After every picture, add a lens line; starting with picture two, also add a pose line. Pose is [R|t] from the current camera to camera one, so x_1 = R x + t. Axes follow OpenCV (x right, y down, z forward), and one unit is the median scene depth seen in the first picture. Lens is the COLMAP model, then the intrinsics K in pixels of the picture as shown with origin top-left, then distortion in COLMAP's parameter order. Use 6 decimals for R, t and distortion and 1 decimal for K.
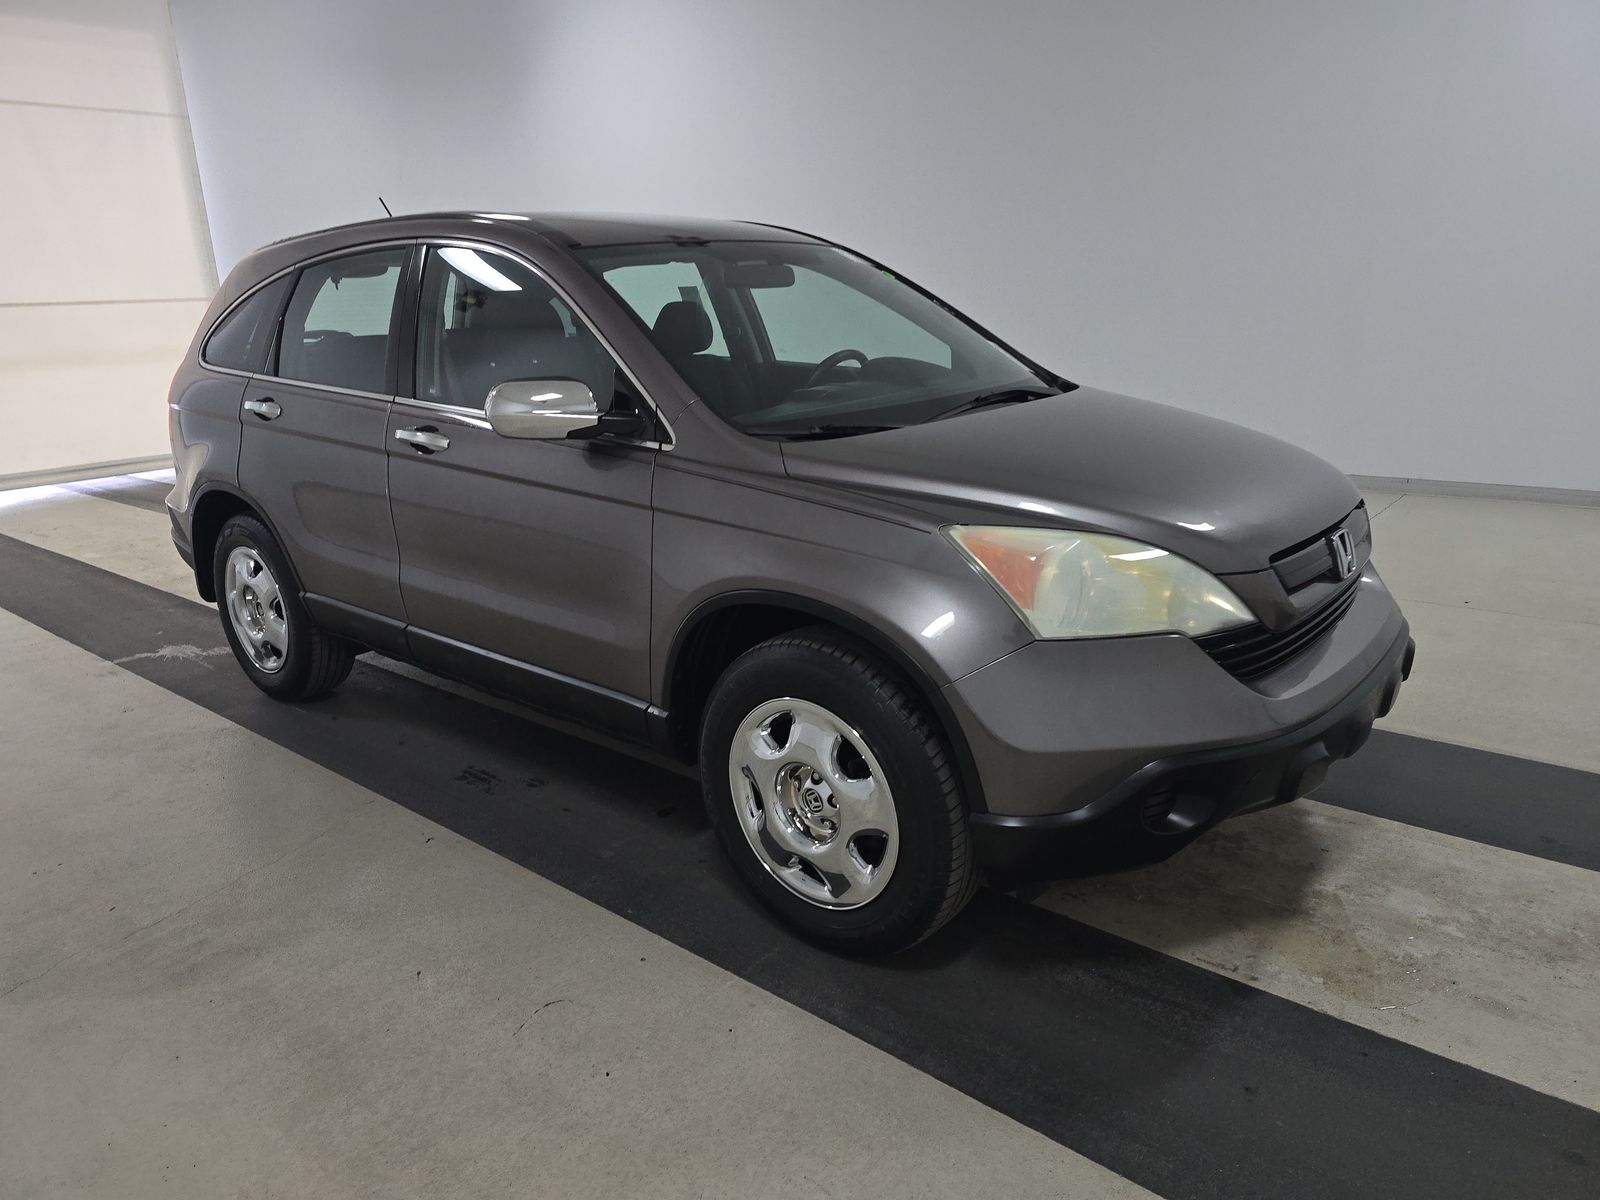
lens RADIAL K [[1068.6, 0, 800.0], [0, 1068.6, 600.0], [0, 0, 1]] dist [0.017340, -0.004531]
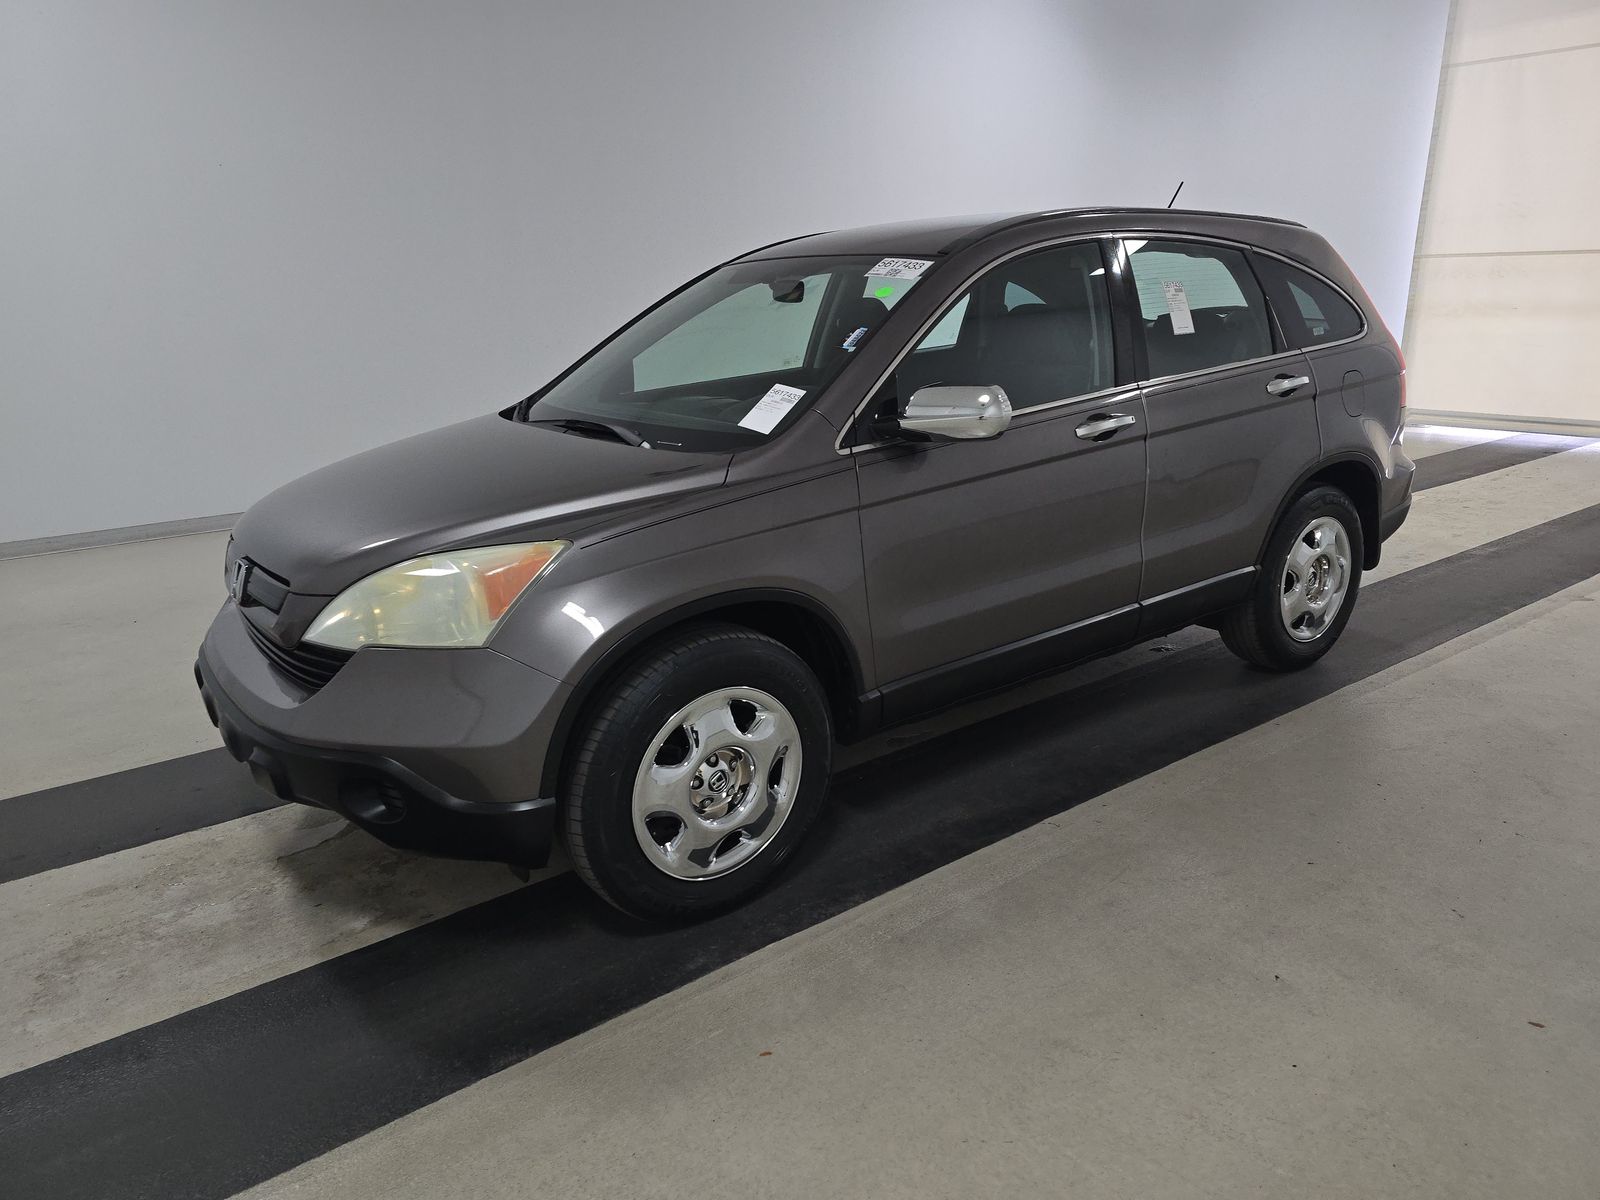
lens RADIAL K [[1051.4, 0, 800.0], [0, 1051.4, 600.0], [0, 0, 1]] dist [0.023751, -0.000062]
pose [[-0.222053, 0.319182, -0.921312, 1.381544], [-0.228088, 0.901680, 0.367354, -0.563601], [0.947981, 0.291712, -0.127419, 1.675173]]
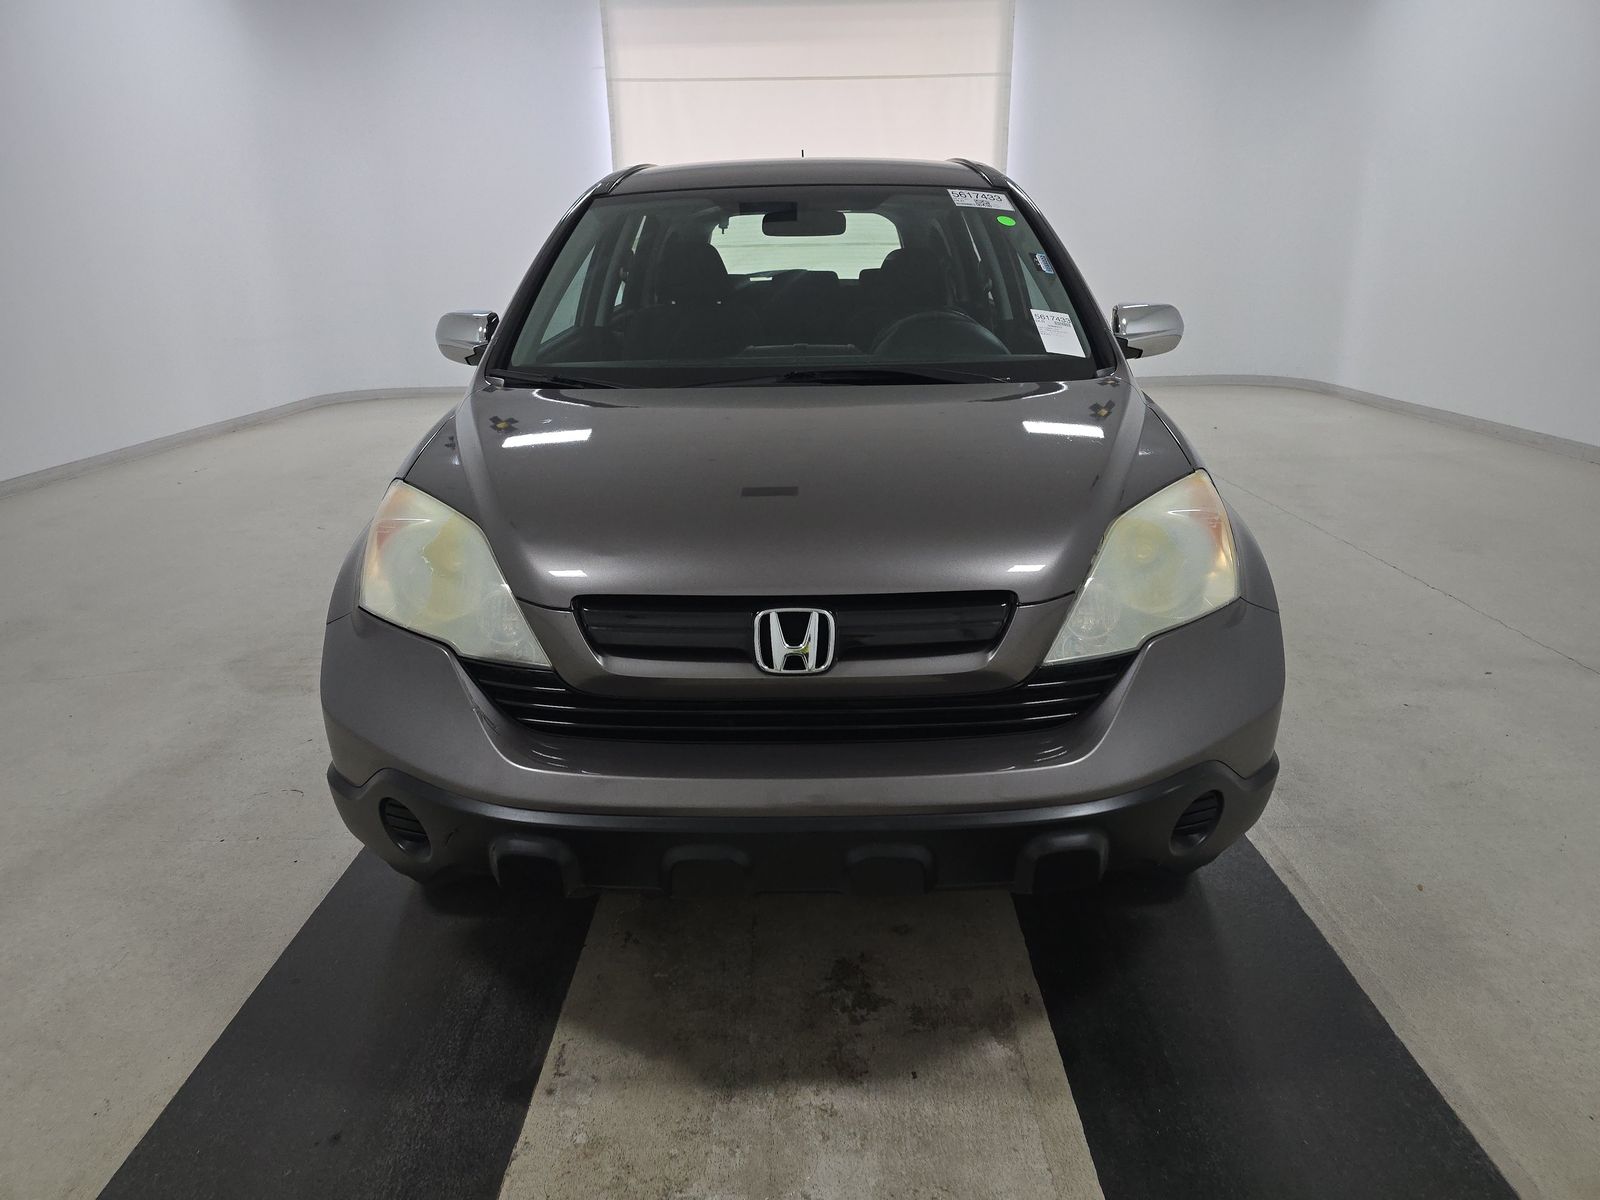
lens RADIAL K [[1068.6, 0, 800.0], [0, 1068.6, 600.0], [0, 0, 1]] dist [0.017340, -0.004531]
pose [[0.640578, 0.261010, -0.722173, 0.979278], [-0.224353, 0.963040, 0.149060, -0.168858], [0.734388, 0.066537, 0.675460, 0.520799]]
